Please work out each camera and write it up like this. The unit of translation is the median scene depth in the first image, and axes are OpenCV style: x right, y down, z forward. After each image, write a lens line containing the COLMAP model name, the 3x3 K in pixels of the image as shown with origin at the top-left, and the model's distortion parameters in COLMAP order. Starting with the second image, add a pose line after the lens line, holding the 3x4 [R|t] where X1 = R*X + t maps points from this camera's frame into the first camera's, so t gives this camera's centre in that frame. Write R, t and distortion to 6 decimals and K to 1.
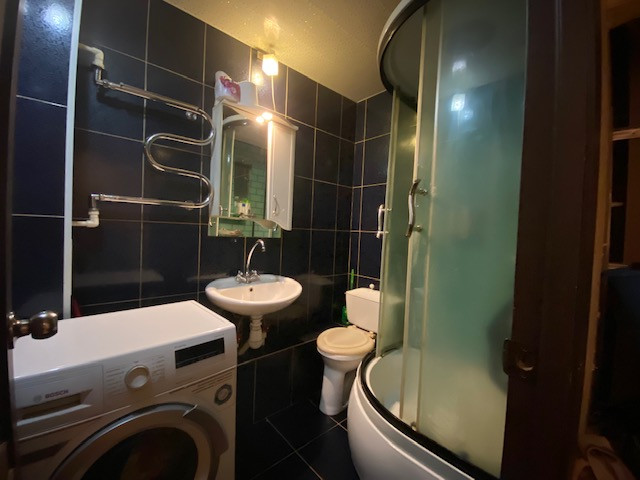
lens RADIAL K [[258.2, 0, 318.8], [0, 258.2, 239.2], [0, 0, 1]] dist [0.027596, -0.024618]
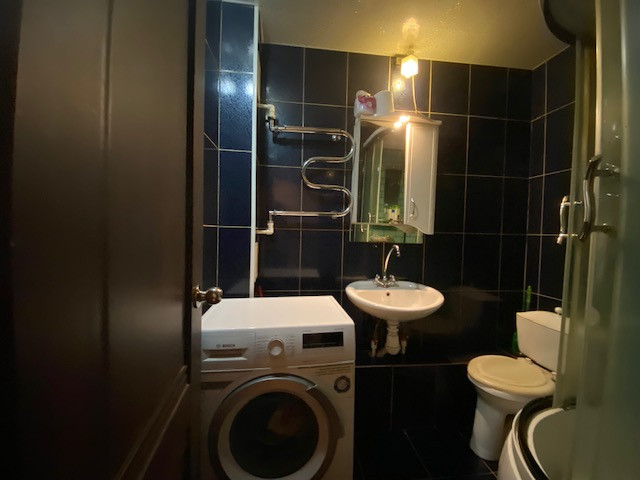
lens RADIAL K [[258.2, 0, 318.8], [0, 258.2, 239.2], [0, 0, 1]] dist [0.027596, -0.024618]
pose [[0.814266, -0.006210, -0.580459, 0.106474], [-0.008496, 0.999708, -0.022614, 0.005993], [0.580430, 0.023346, 0.813975, 0.021291]]
